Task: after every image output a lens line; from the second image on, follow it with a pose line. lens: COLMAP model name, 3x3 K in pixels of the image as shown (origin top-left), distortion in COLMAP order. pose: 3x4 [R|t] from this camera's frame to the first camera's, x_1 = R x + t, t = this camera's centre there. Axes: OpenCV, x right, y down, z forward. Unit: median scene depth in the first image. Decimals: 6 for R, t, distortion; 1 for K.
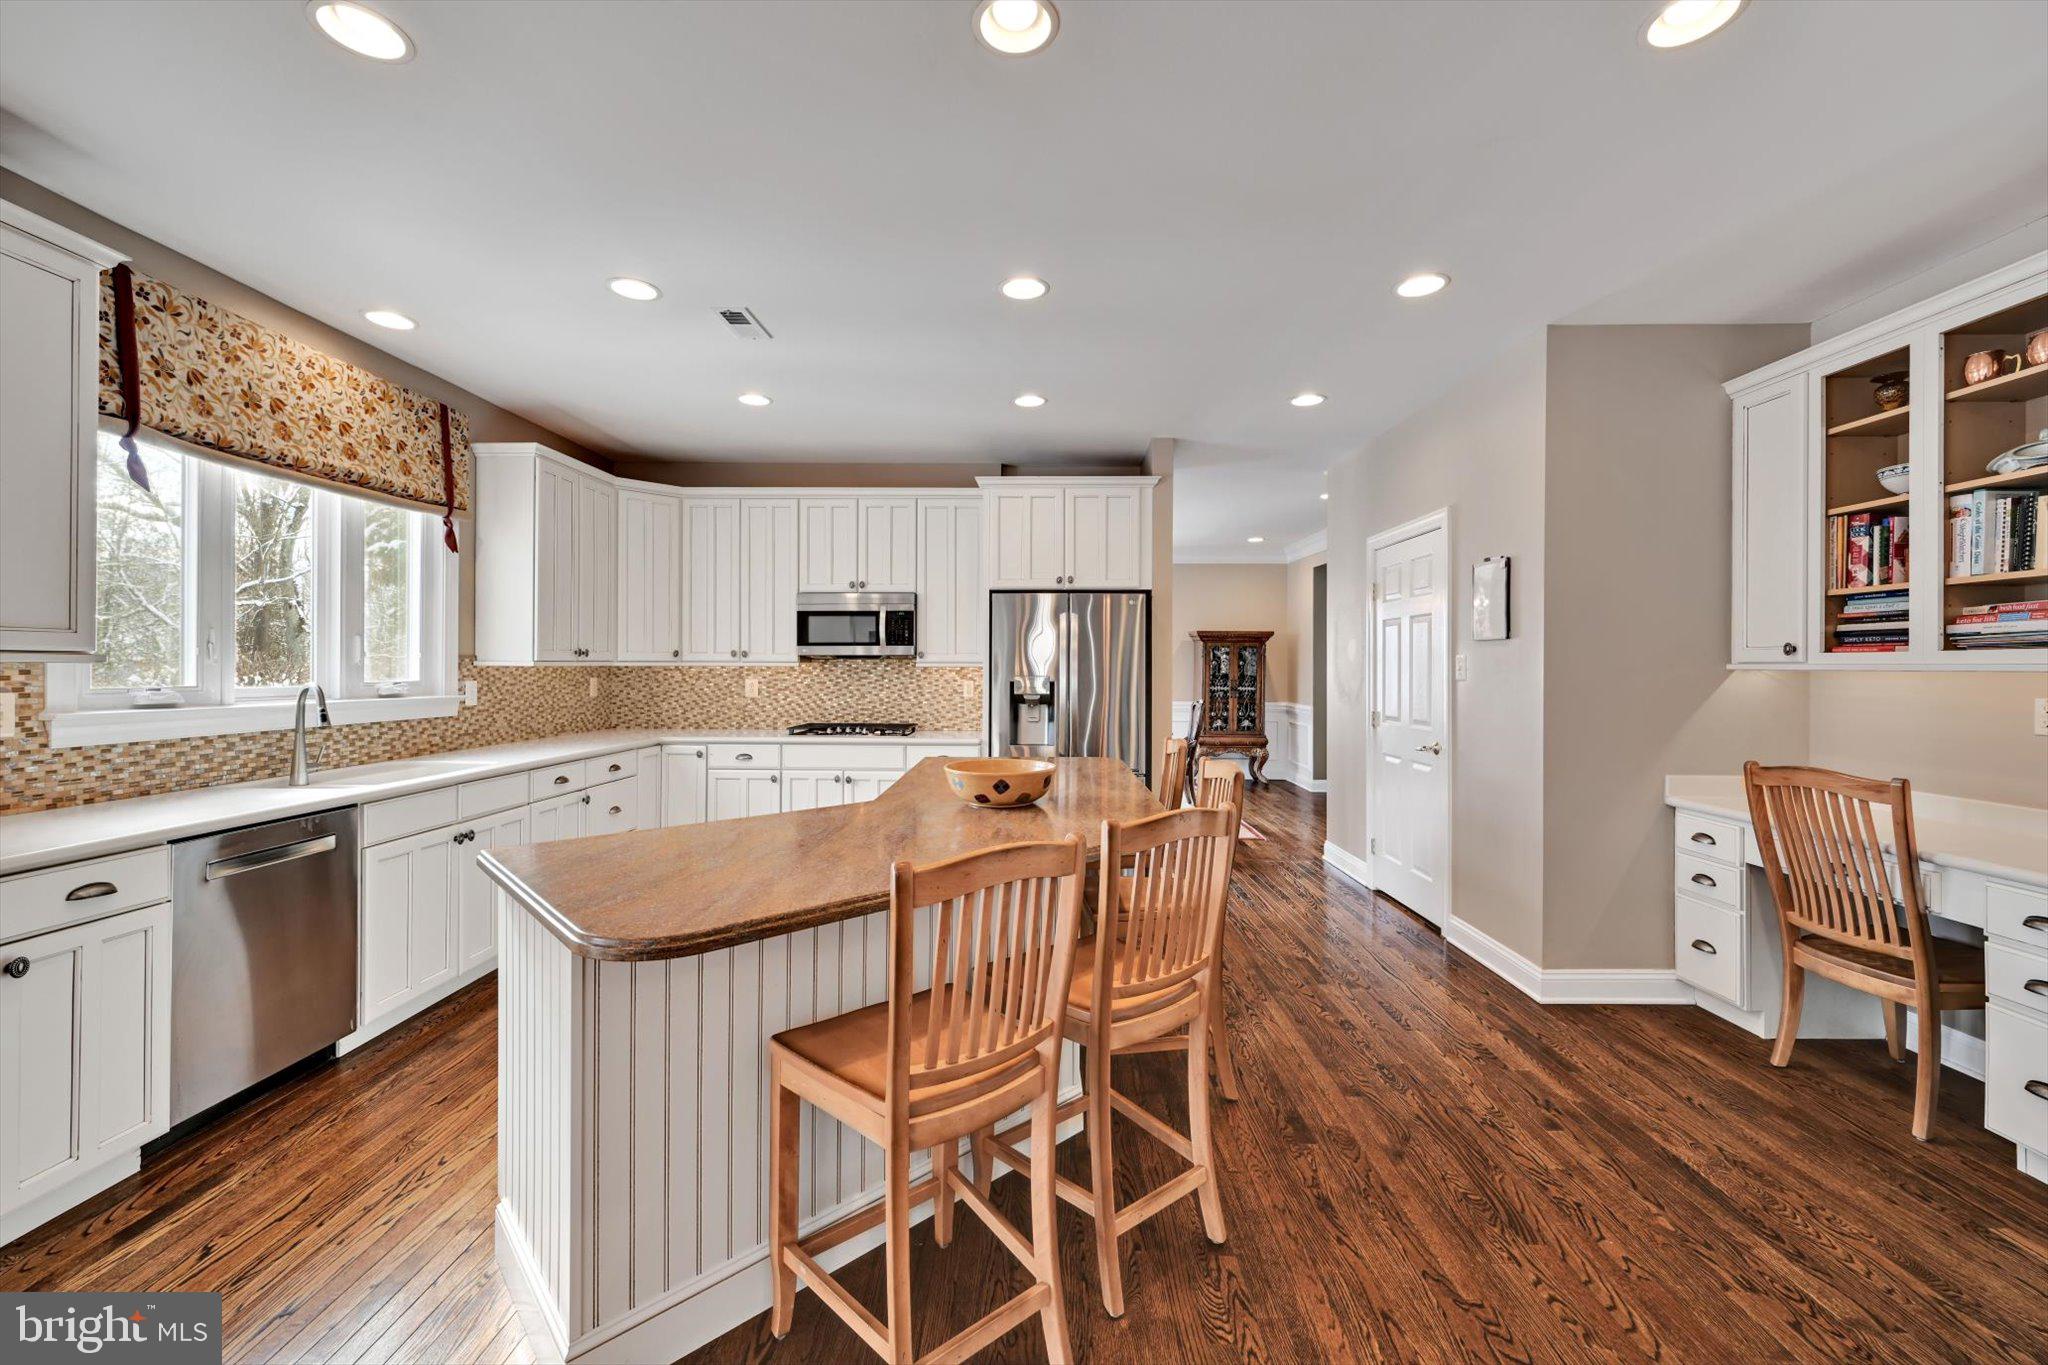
lens RADIAL K [[811.4, 0, 1028.7], [0, 811.4, 664.1], [0, 0, 1]] dist [-0.000607, -0.000001]
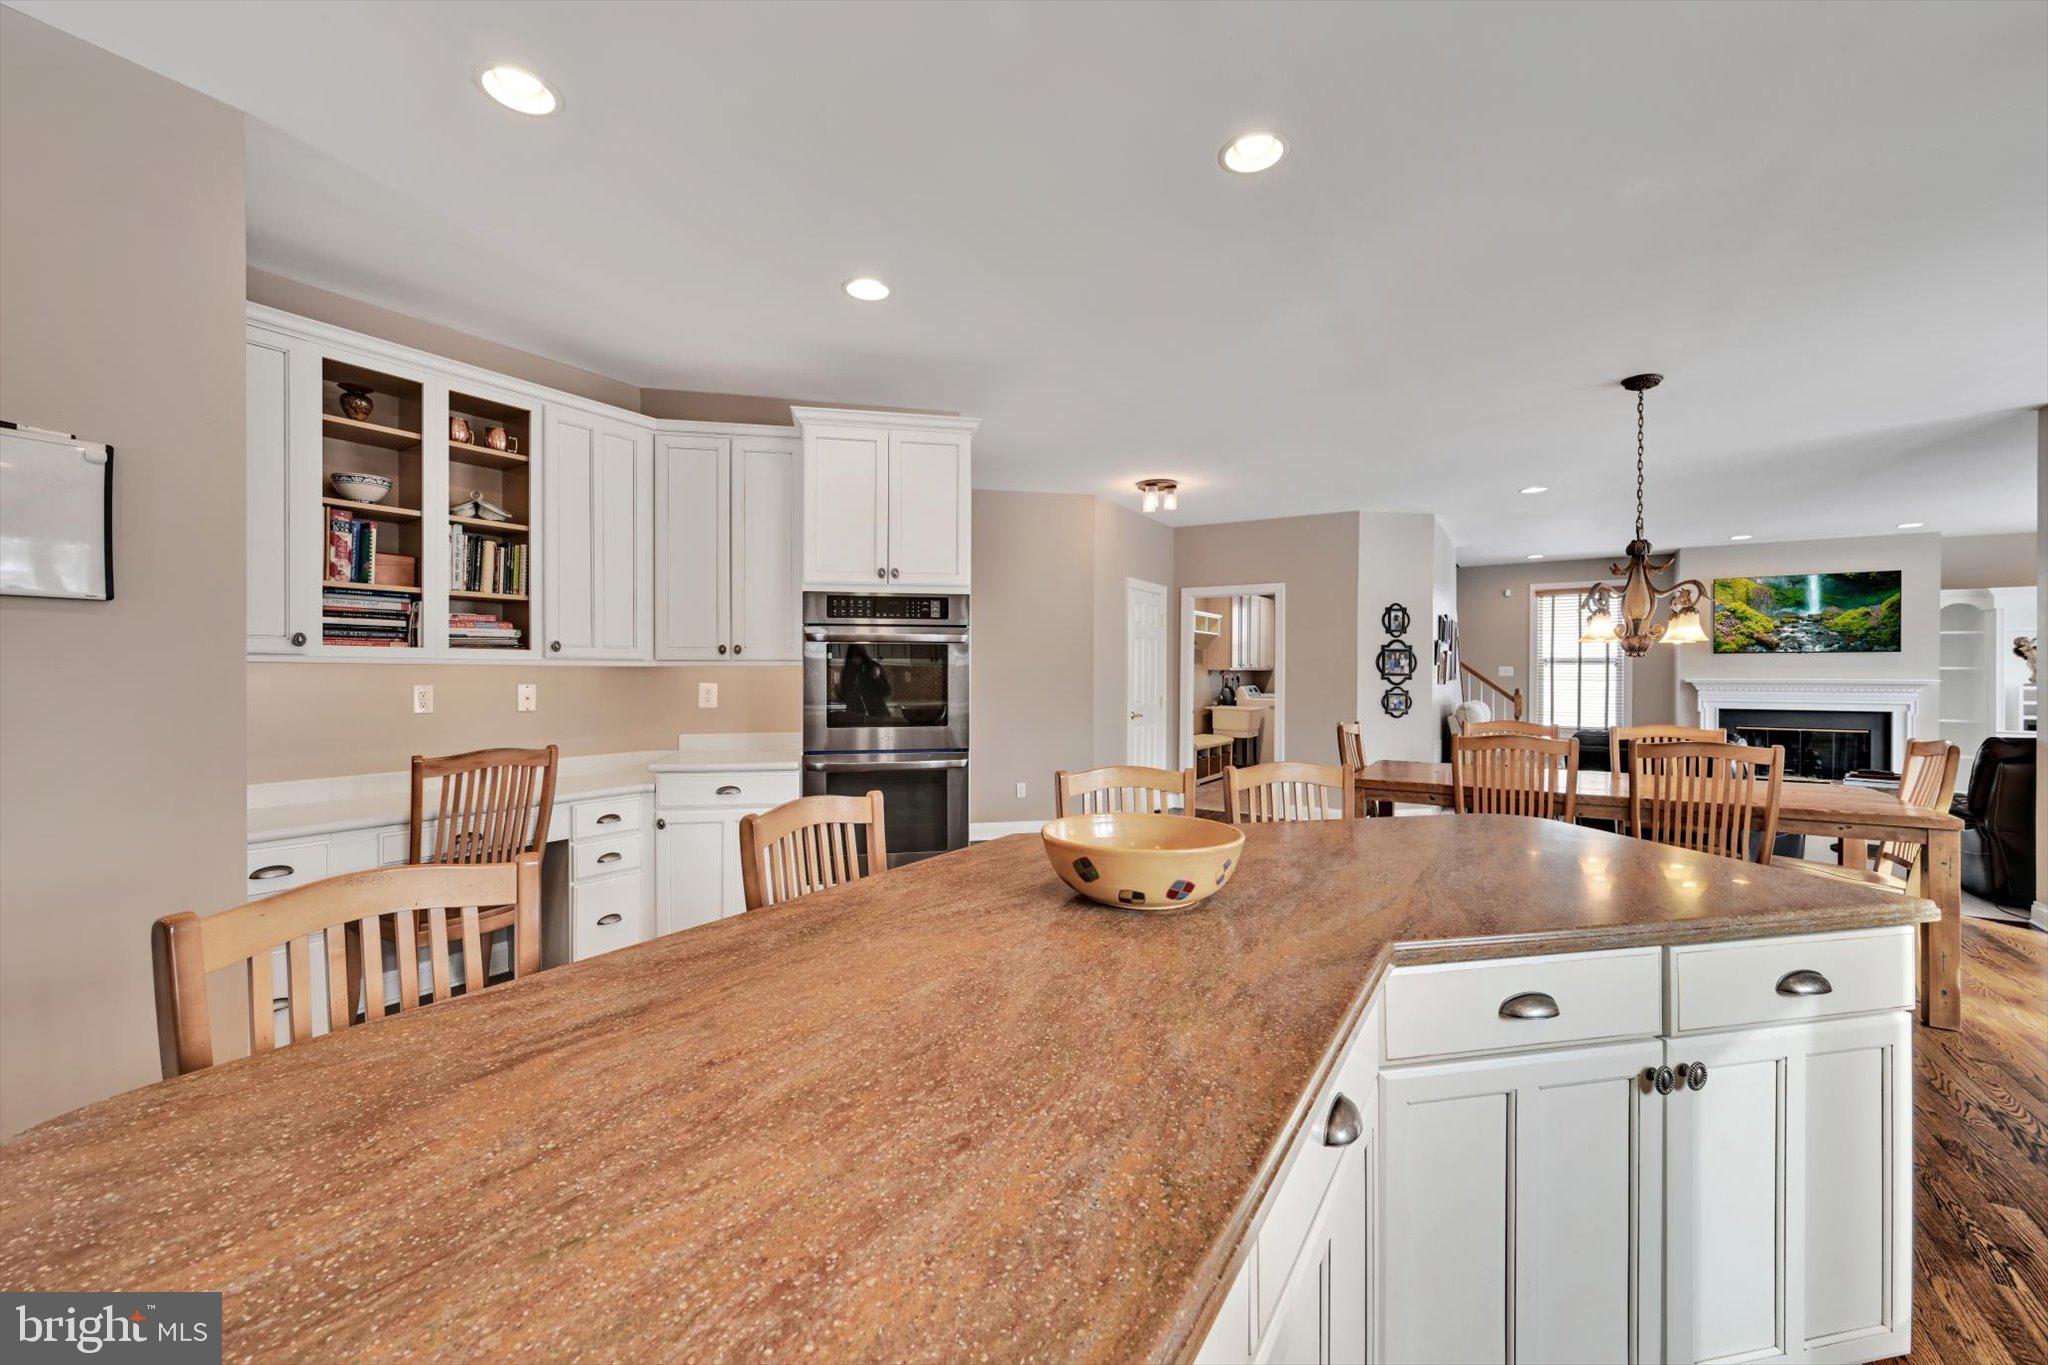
lens RADIAL K [[781.1, 0, 1020.7], [0, 781.1, 689.3], [0, 0, 1]] dist [0.001347, 0.000186]
pose [[-0.836619, -0.009127, 0.547709, -0.171387], [-0.003584, 0.999931, 0.011189, 0.019904], [-0.547774, 0.007398, -0.836594, 1.003501]]
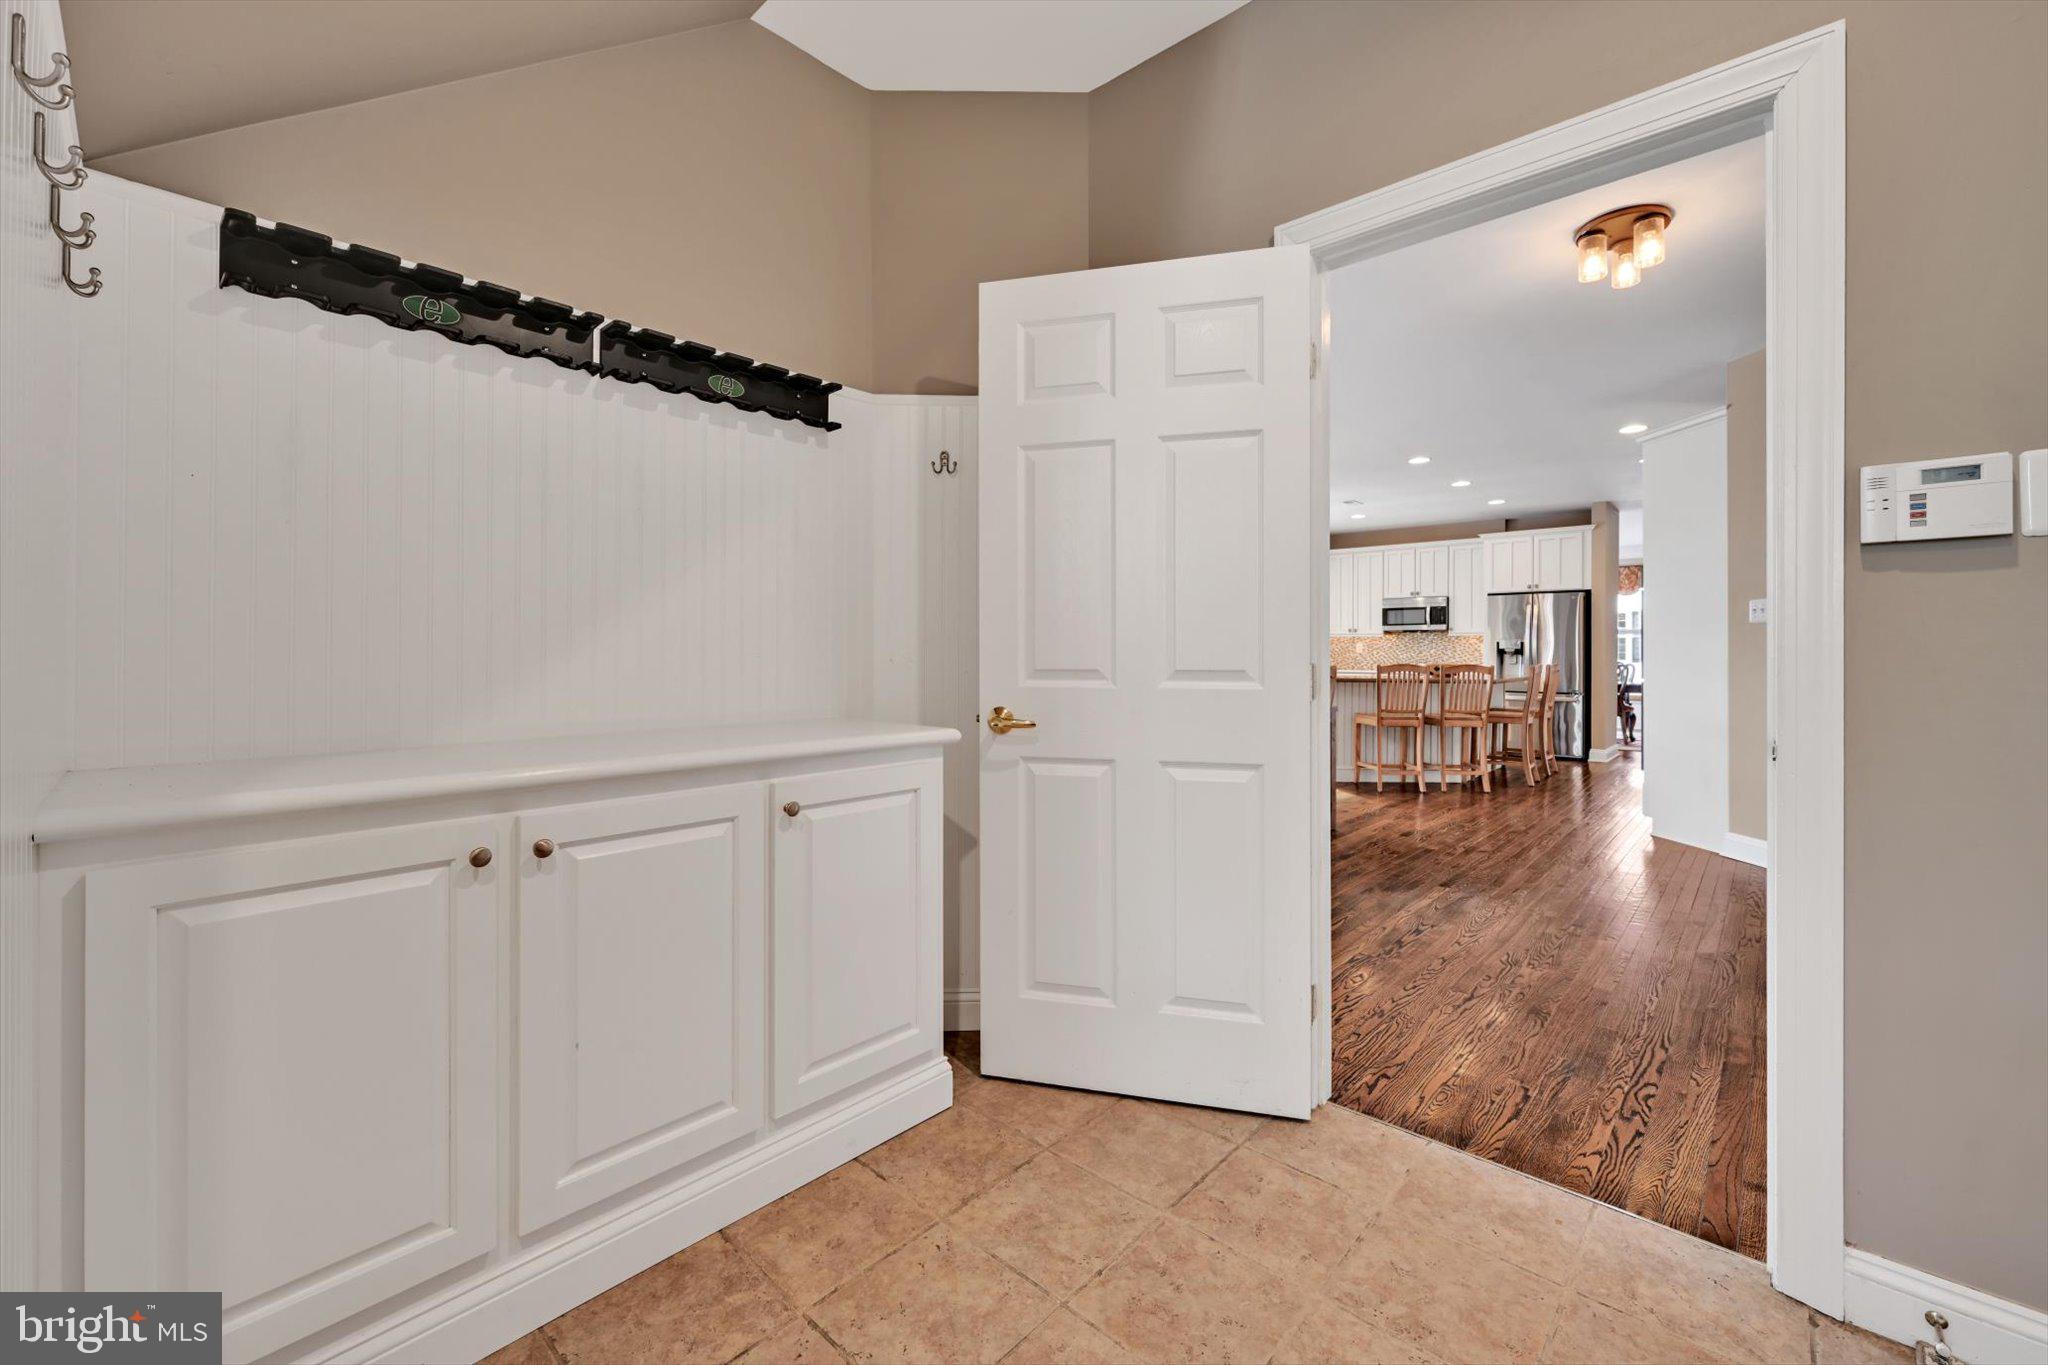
lens RADIAL K [[828.8, 0, 1017.5], [0, 828.8, 648.4], [0, 0, 1]] dist [-0.000750, -0.000079]
pose [[0.739217, -0.002439, -0.673463, 0.564038], [-0.000961, 0.999989, -0.004676, 0.057651], [0.673466, 0.004104, 0.739206, -1.475234]]
